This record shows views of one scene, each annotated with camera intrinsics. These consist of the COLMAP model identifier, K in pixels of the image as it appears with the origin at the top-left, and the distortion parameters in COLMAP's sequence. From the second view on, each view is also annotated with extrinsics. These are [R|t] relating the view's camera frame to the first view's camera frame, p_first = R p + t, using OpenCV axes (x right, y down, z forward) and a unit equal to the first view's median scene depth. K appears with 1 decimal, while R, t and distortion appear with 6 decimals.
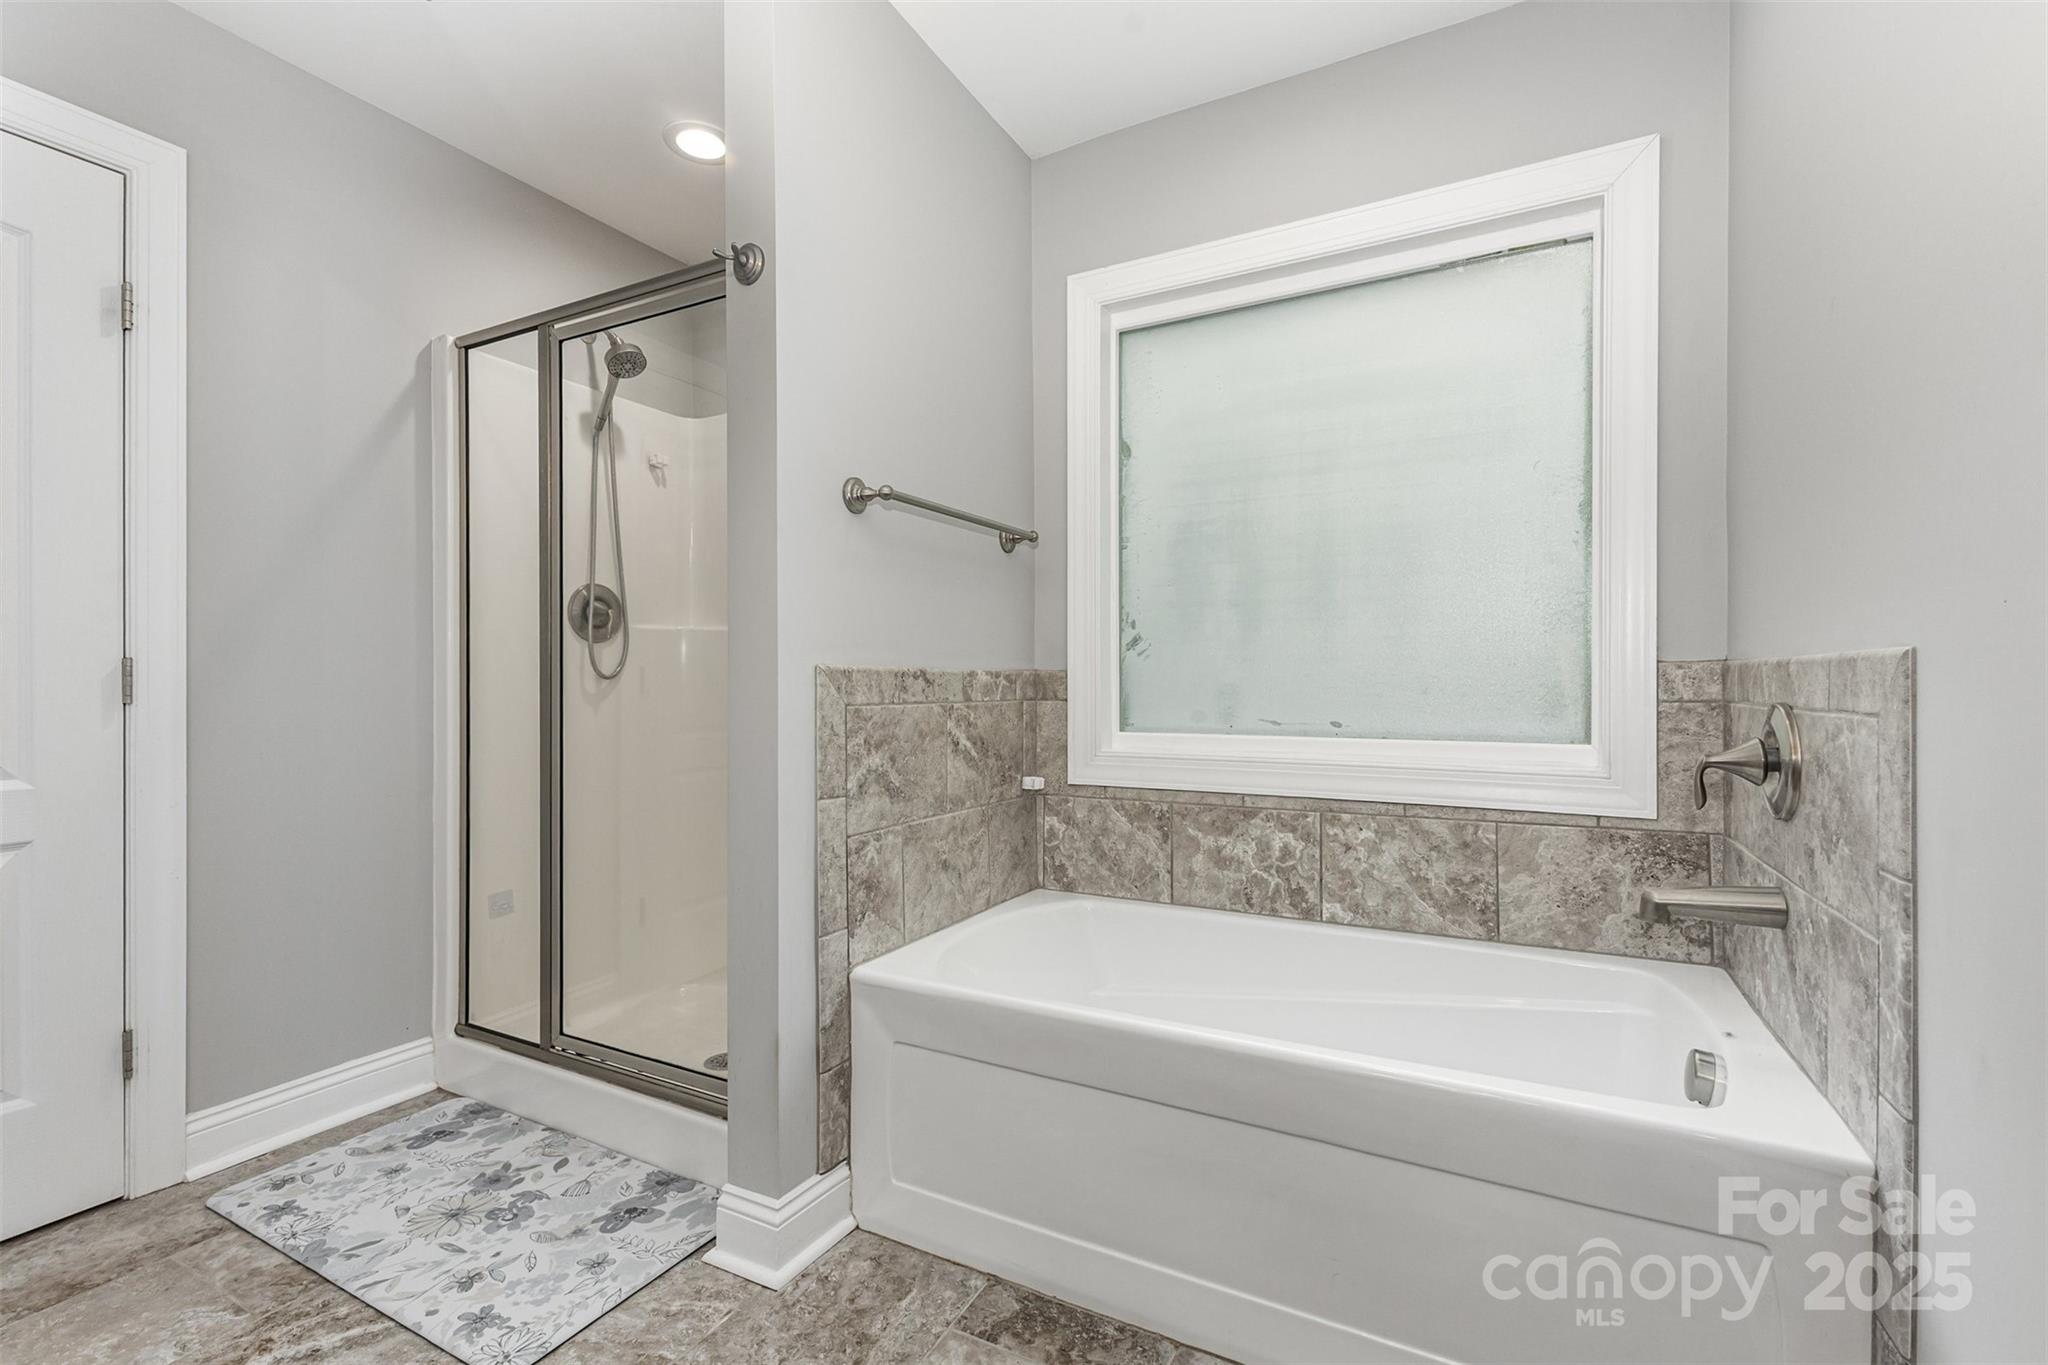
lens RADIAL K [[888.9, 0, 1009.1], [0, 888.9, 684.2], [0, 0, 1]] dist [0.008627, -0.002446]
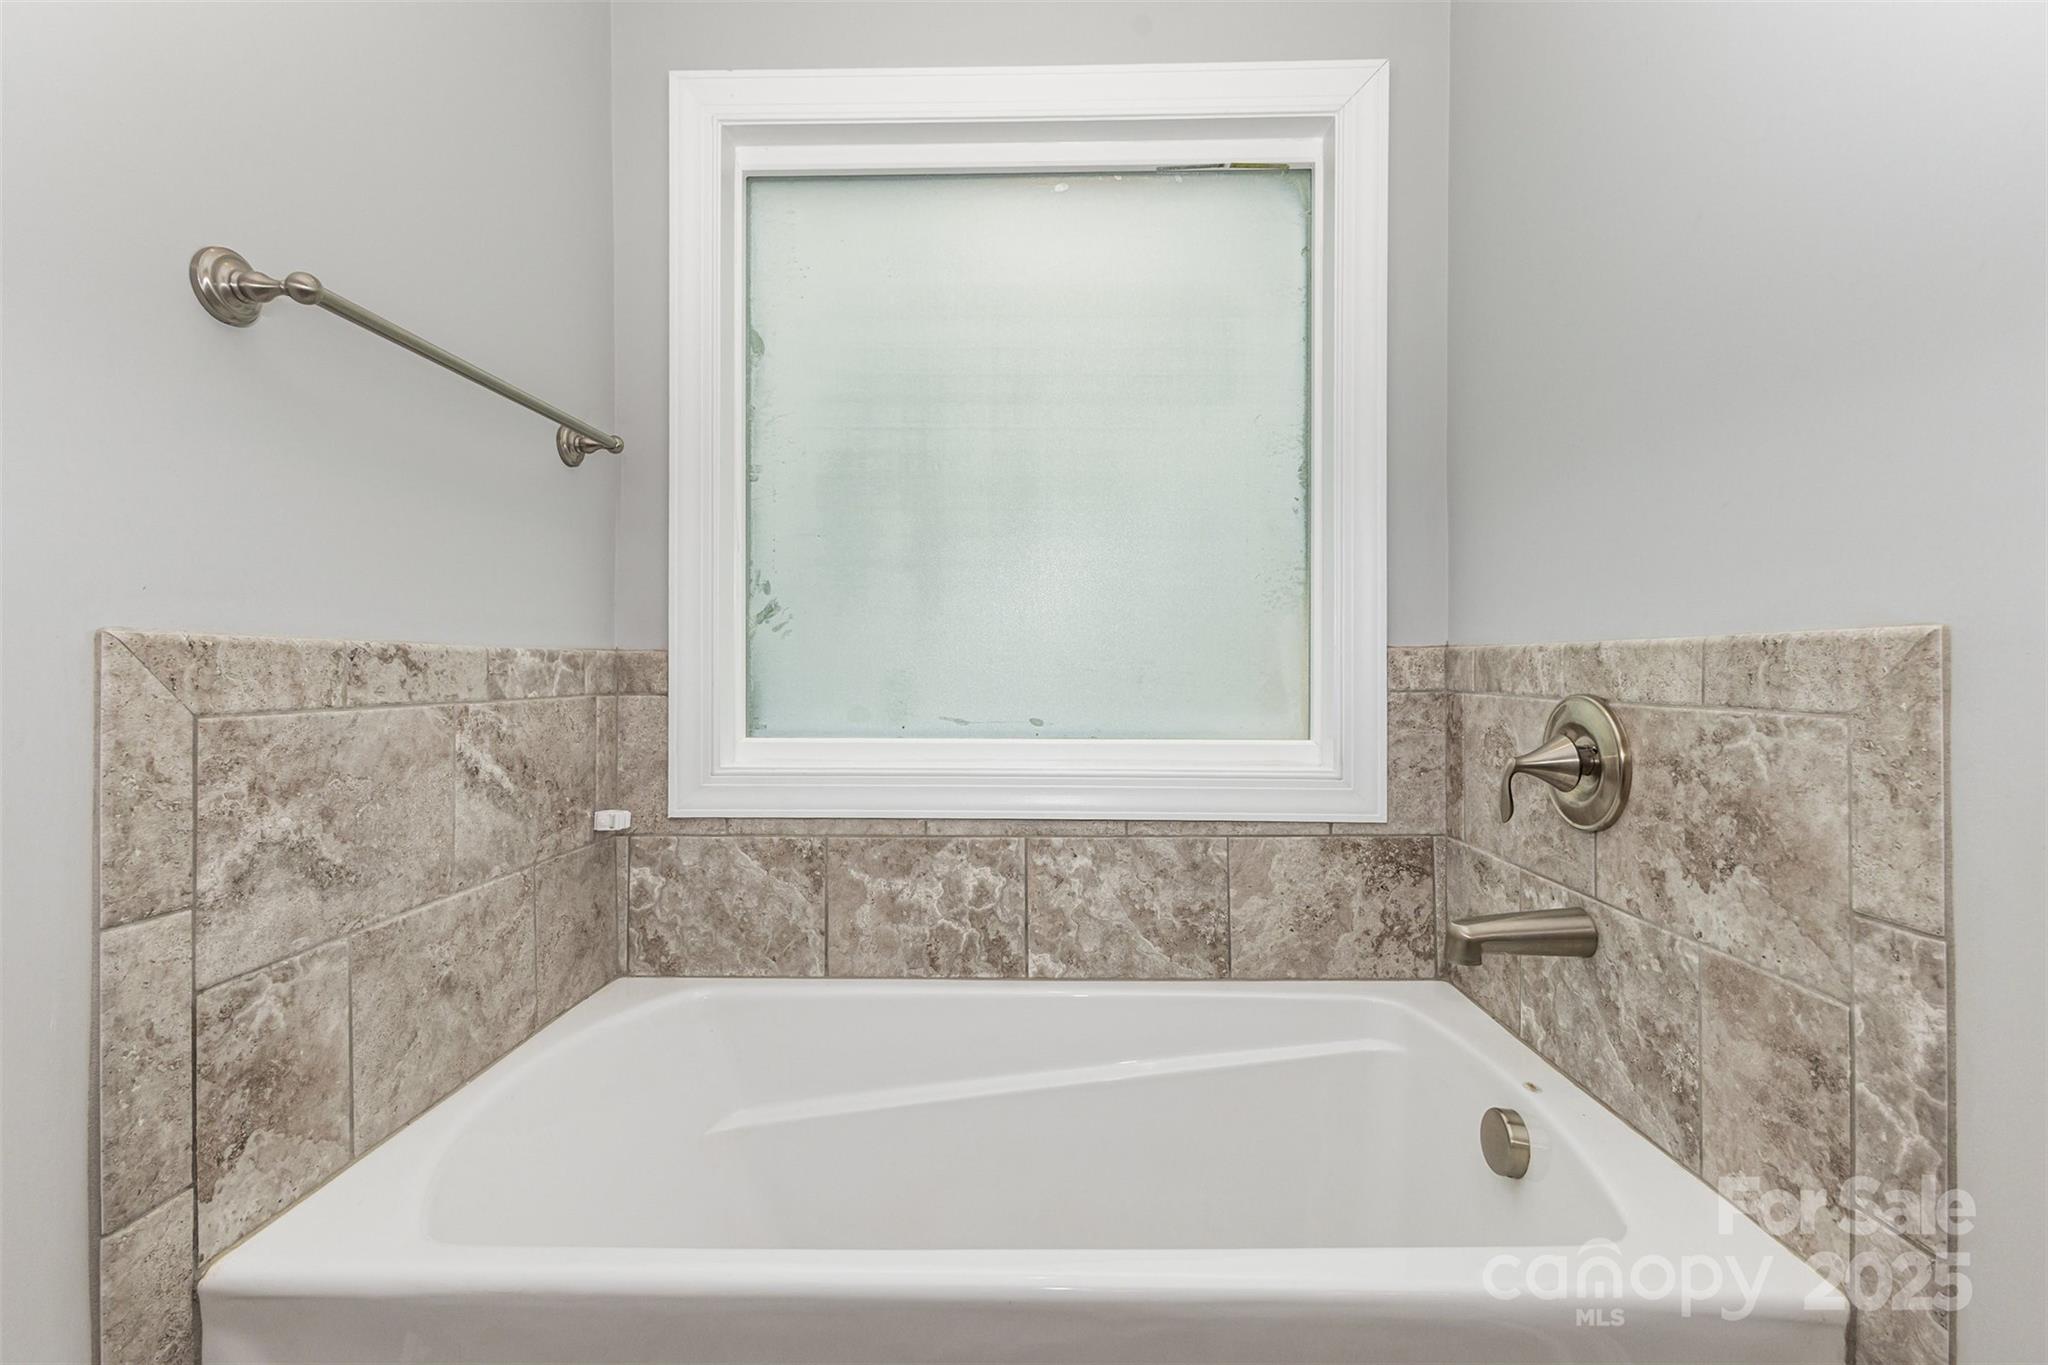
lens RADIAL K [[888.9, 0, 1024.0], [0, 888.9, 664.0], [0, 0, 1]] dist [0.008627, -0.002446]
pose [[0.886873, 0.003875, 0.461996, -0.009784], [-0.001258, 0.999981, -0.005973, -0.001836], [-0.462011, 0.004716, 0.886862, 0.344024]]
